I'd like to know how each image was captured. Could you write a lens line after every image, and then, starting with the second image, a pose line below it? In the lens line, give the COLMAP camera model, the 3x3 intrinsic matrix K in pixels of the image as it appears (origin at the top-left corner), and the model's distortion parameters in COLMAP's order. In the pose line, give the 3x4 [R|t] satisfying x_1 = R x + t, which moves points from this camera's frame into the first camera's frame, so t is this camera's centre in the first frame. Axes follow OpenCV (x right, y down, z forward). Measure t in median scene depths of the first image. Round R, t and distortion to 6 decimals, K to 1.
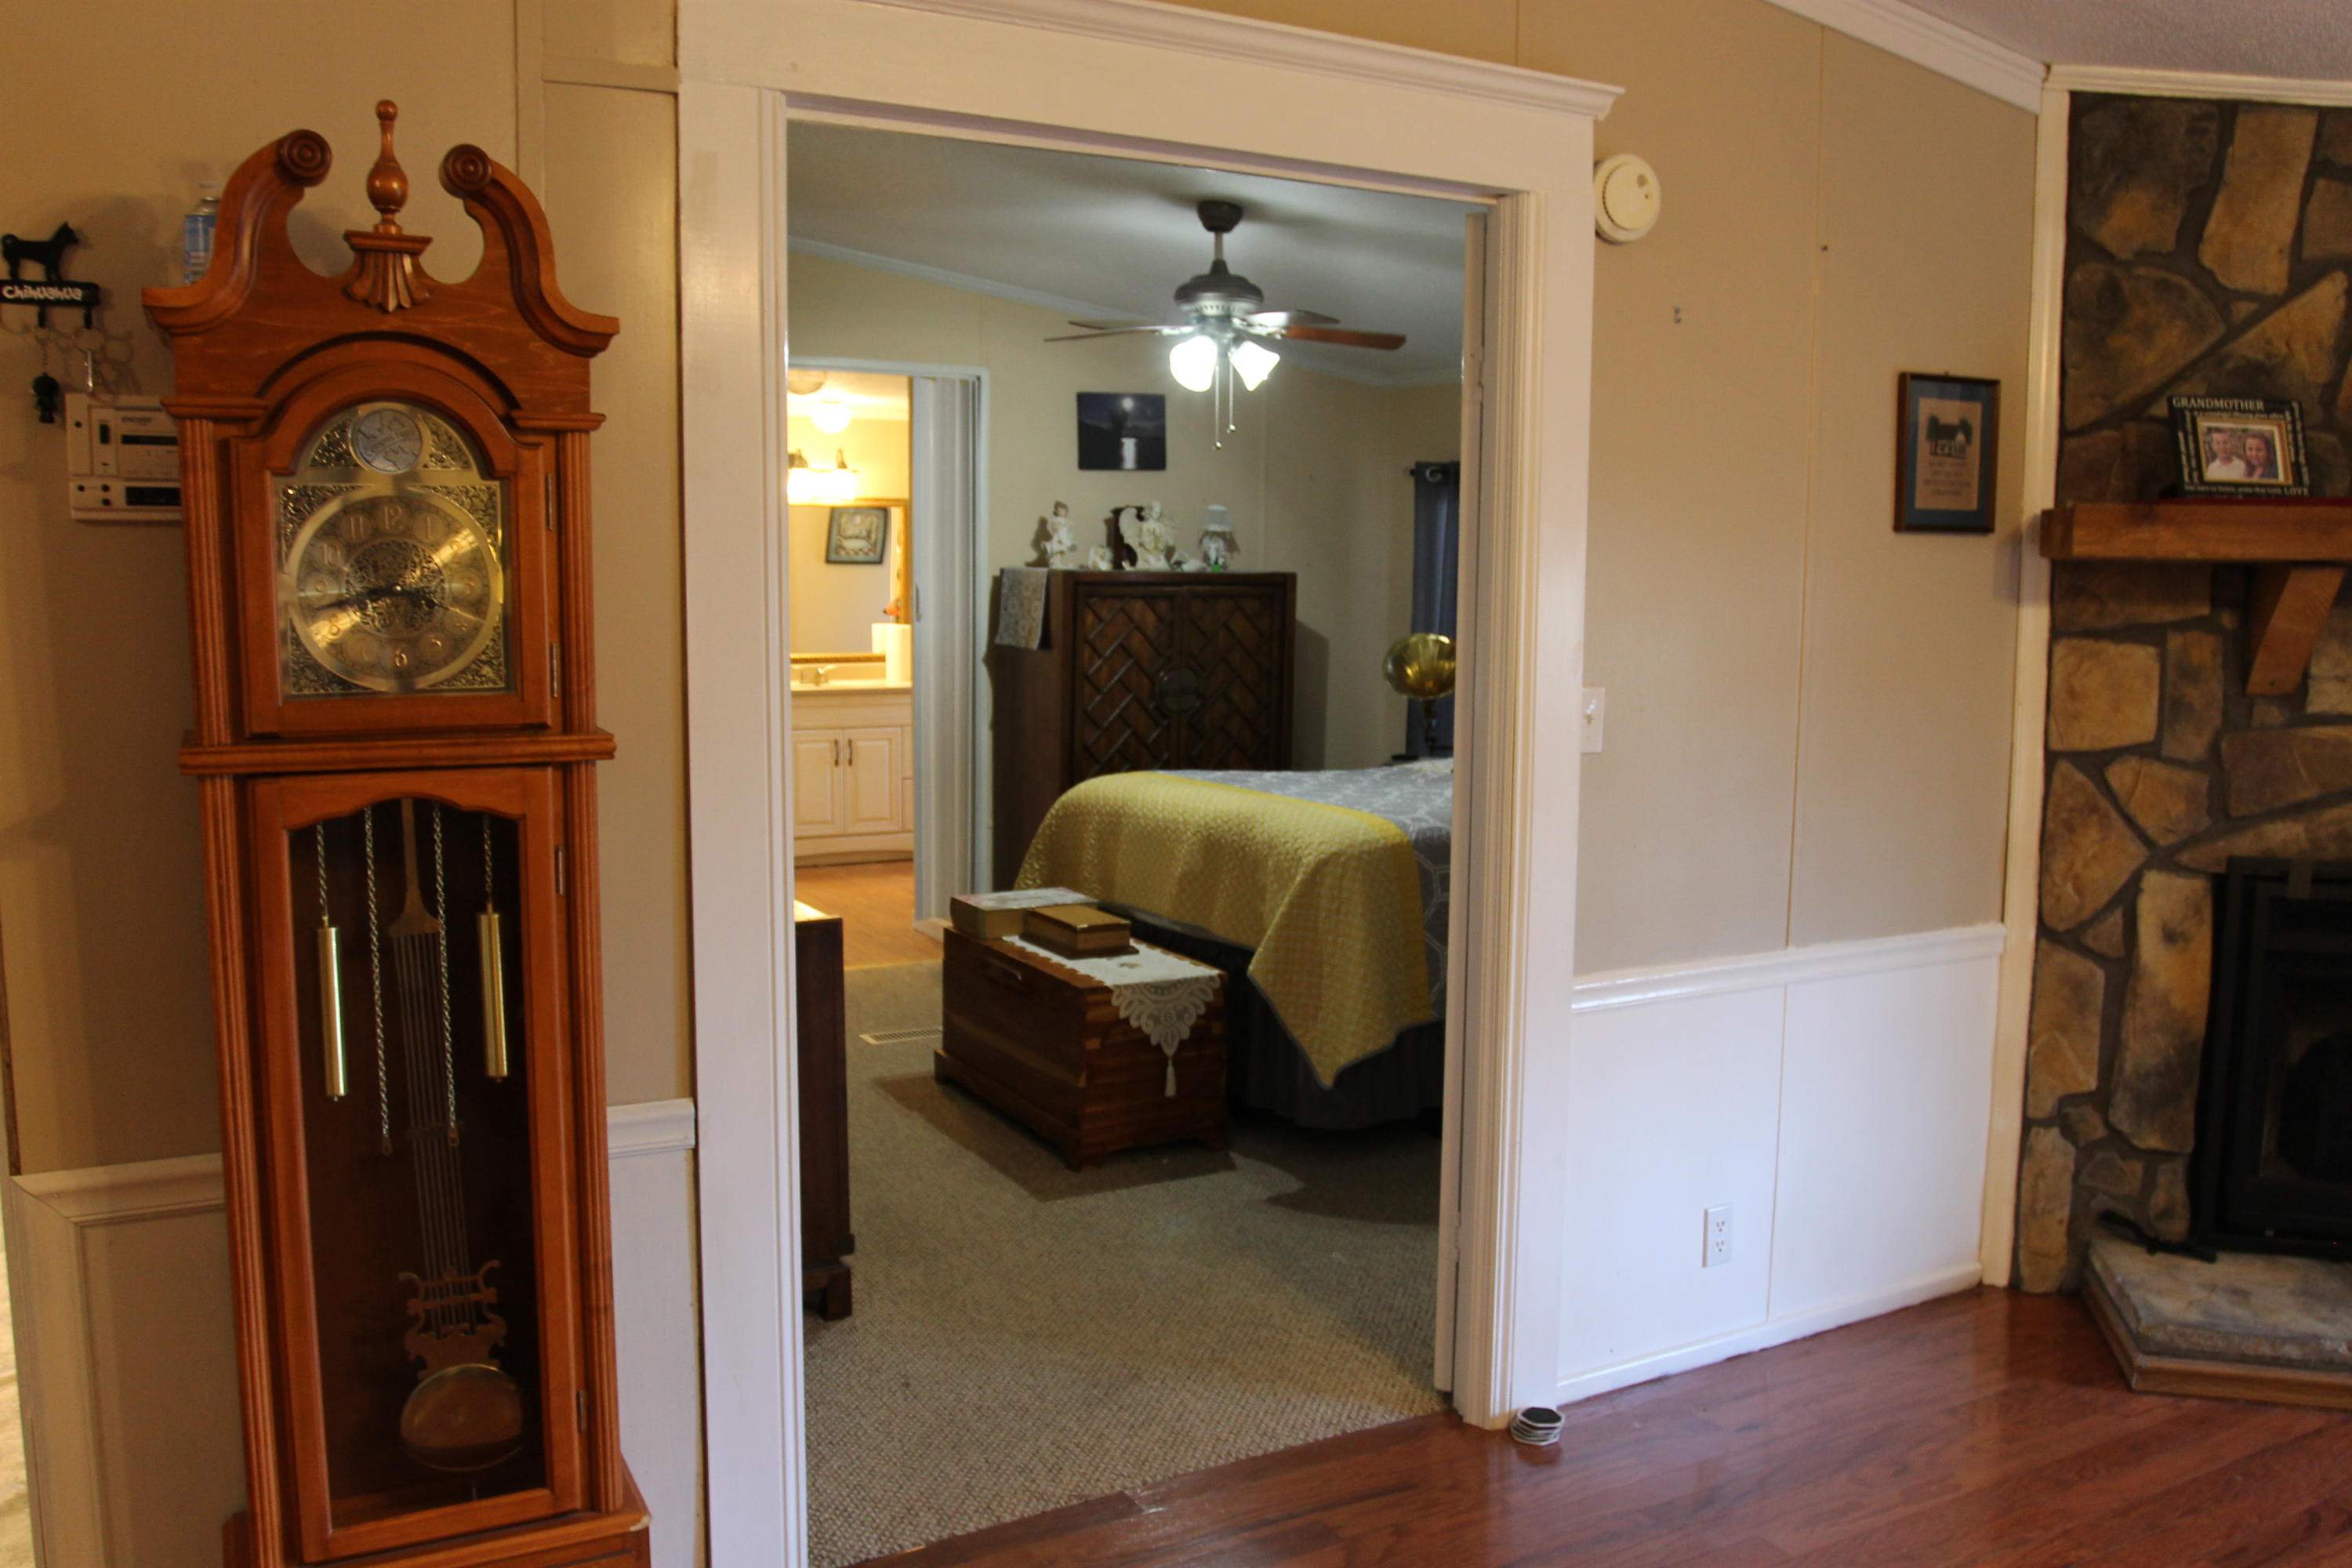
lens RADIAL K [[1878.1, 0, 1166.0], [0, 1878.1, 782.8], [0, 0, 1]] dist [-0.087820, 0.049365]
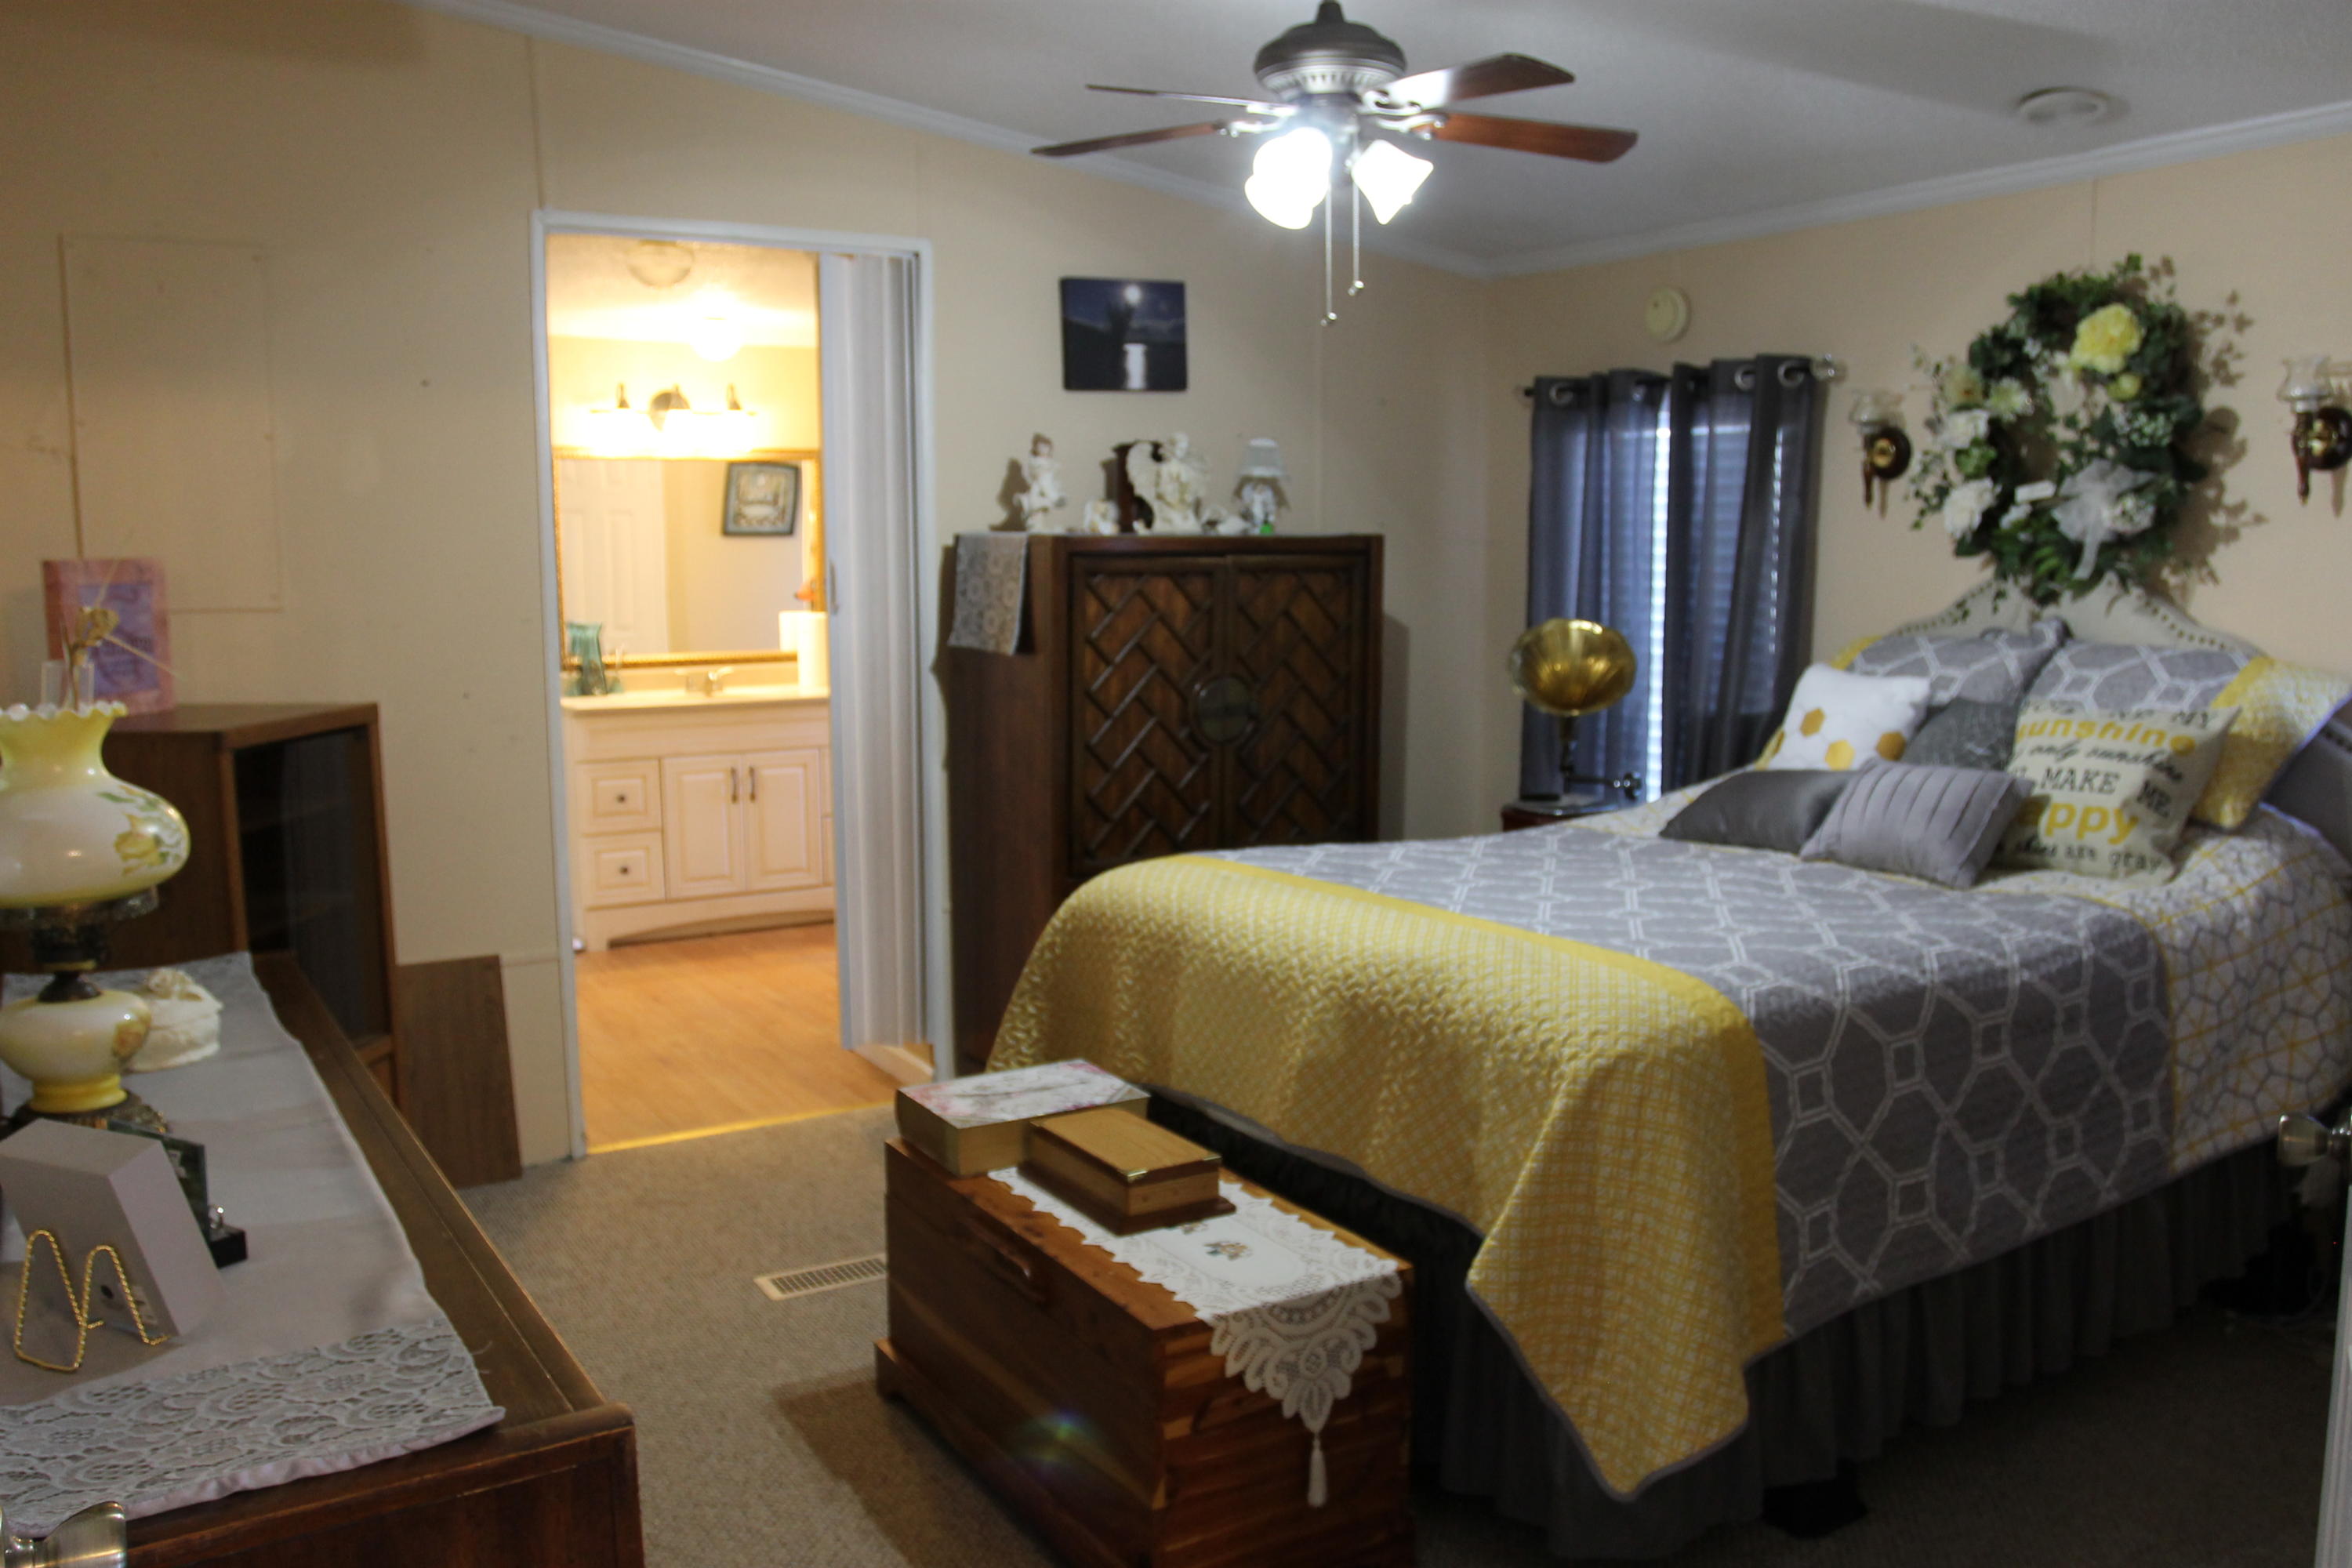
lens RADIAL K [[1878.1, 0, 1170.4], [0, 1878.1, 793.1], [0, 0, 1]] dist [-0.087820, 0.049365]
pose [[0.999071, -0.020435, 0.037942, -0.036651], [0.019660, 0.999592, 0.020708, -0.032261], [-0.038349, -0.019942, 0.999065, 0.307906]]
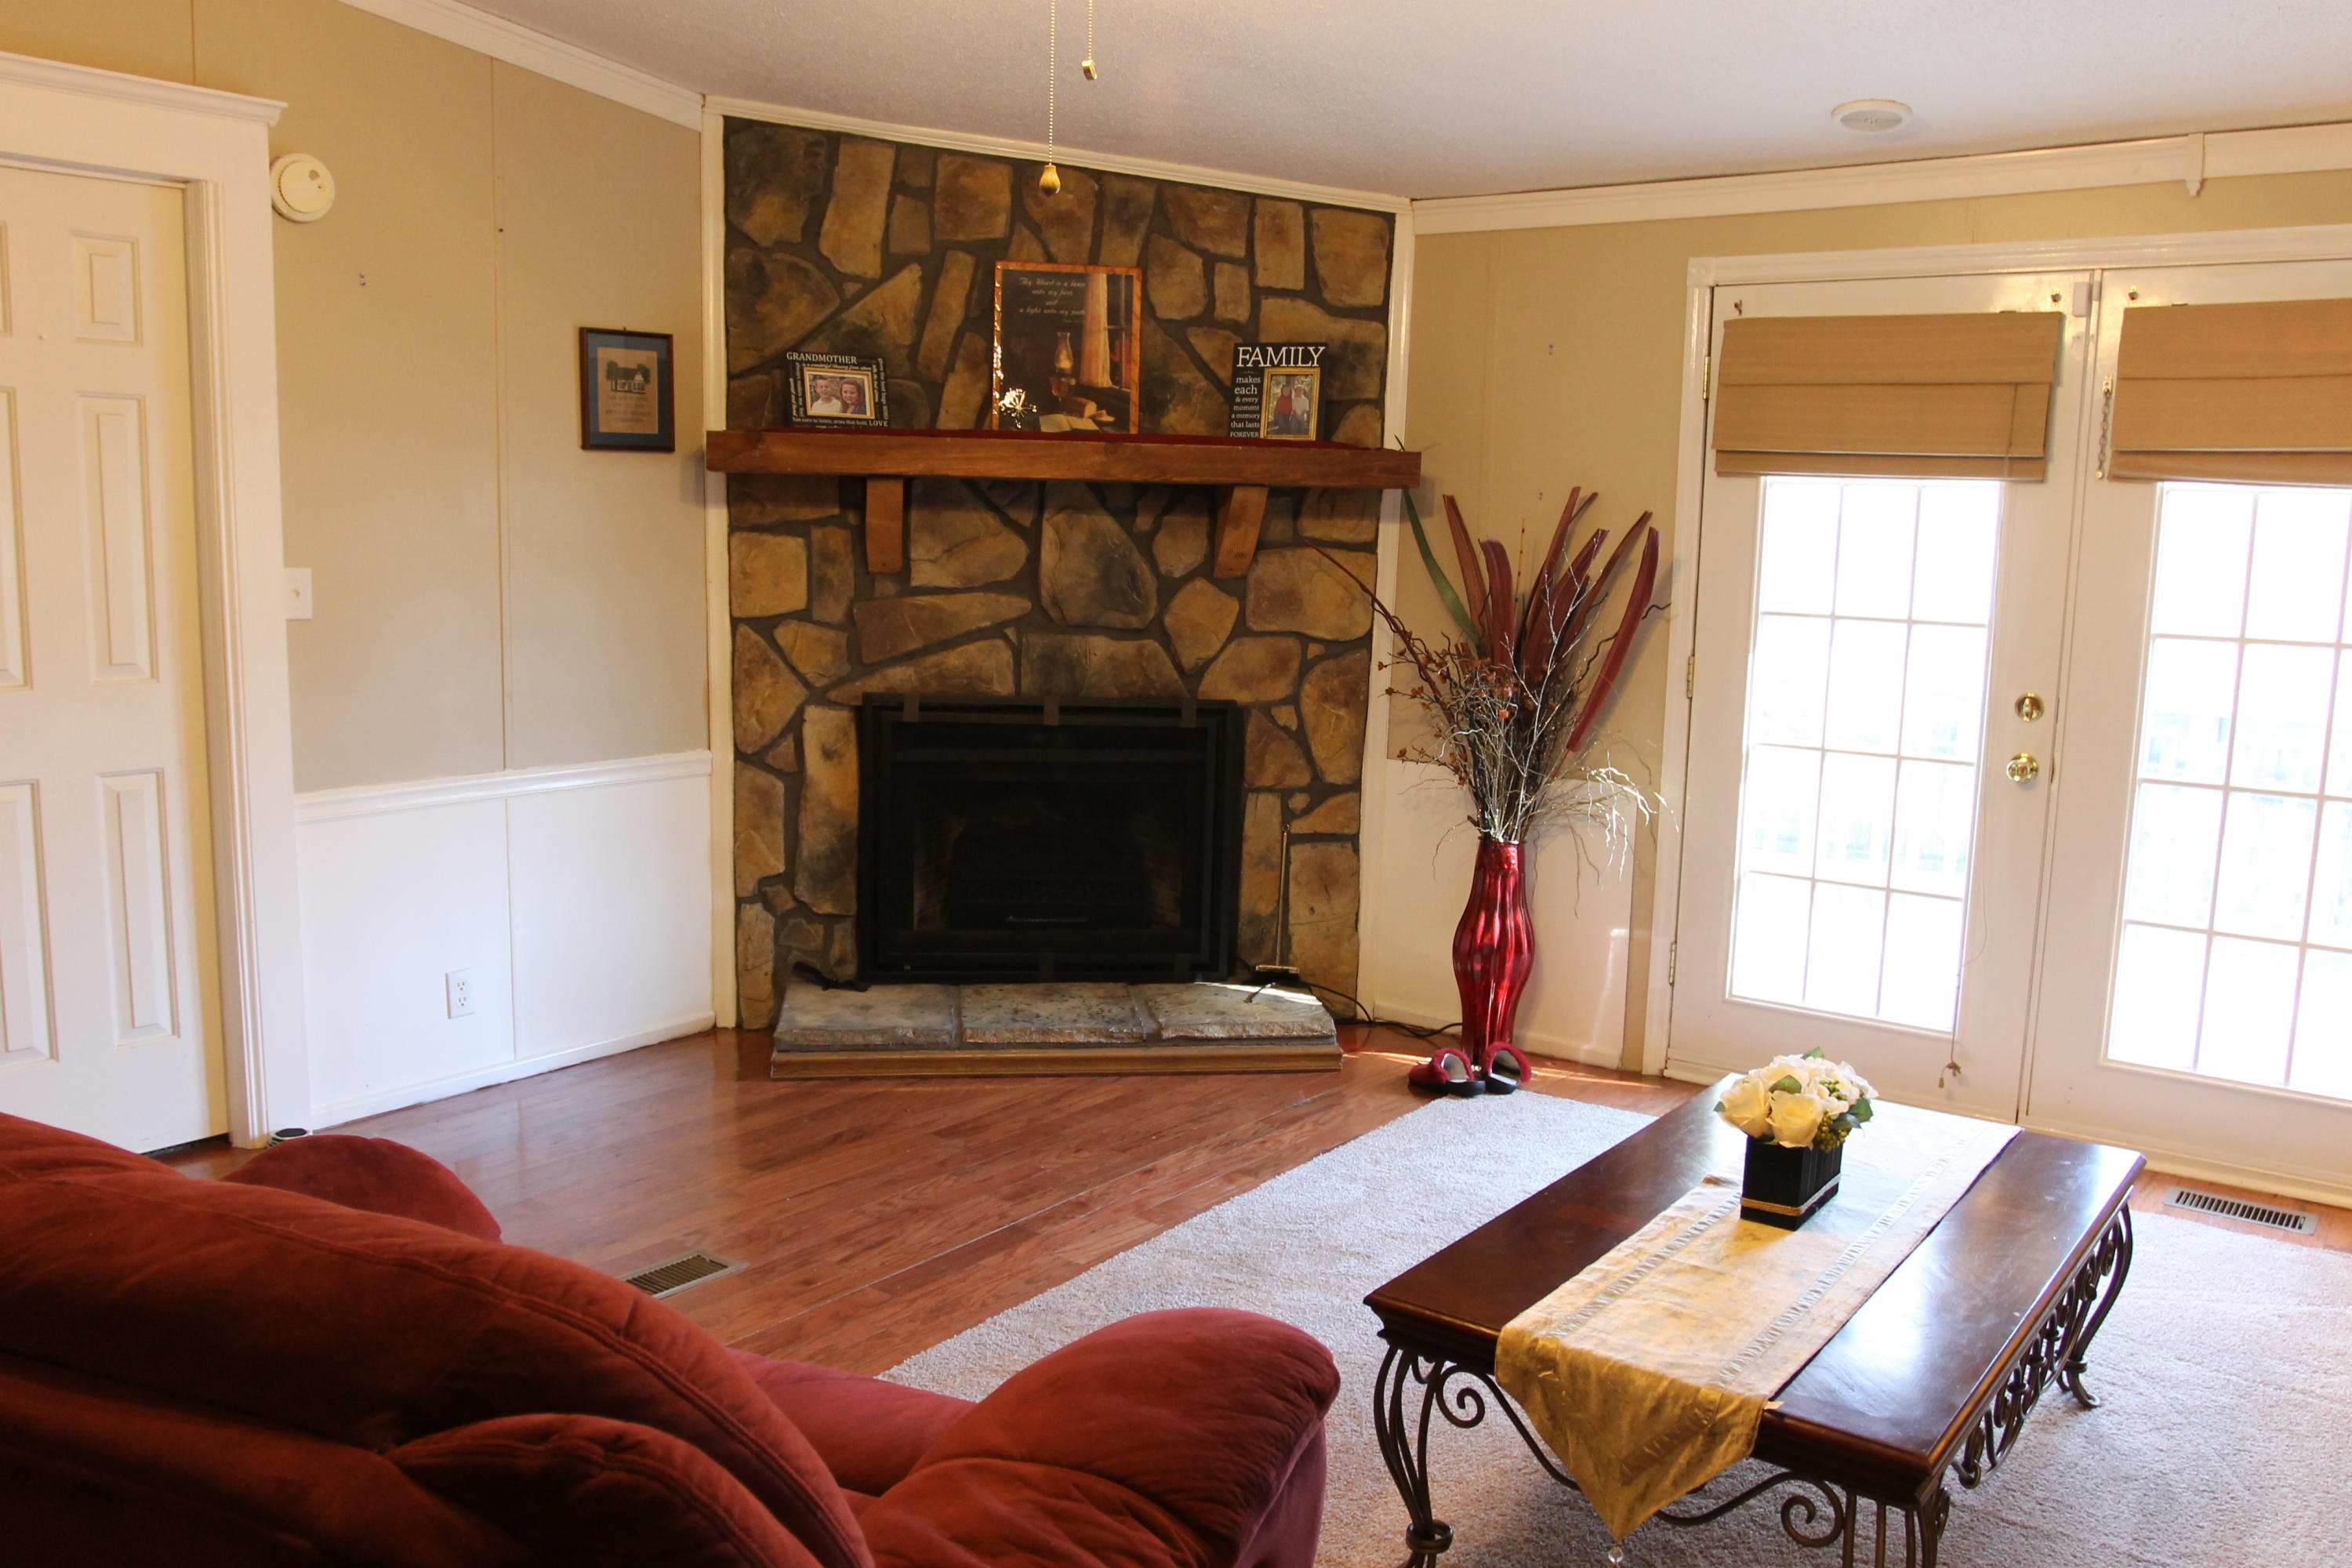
lens RADIAL K [[1878.1, 0, 1178.9], [0, 1878.1, 789.2], [0, 0, 1]] dist [-0.087820, 0.049365]
pose [[0.915558, -0.045387, 0.399618, 0.259652], [0.026265, 0.998238, 0.053200, 0.047930], [-0.401328, -0.038212, 0.915137, -0.402855]]
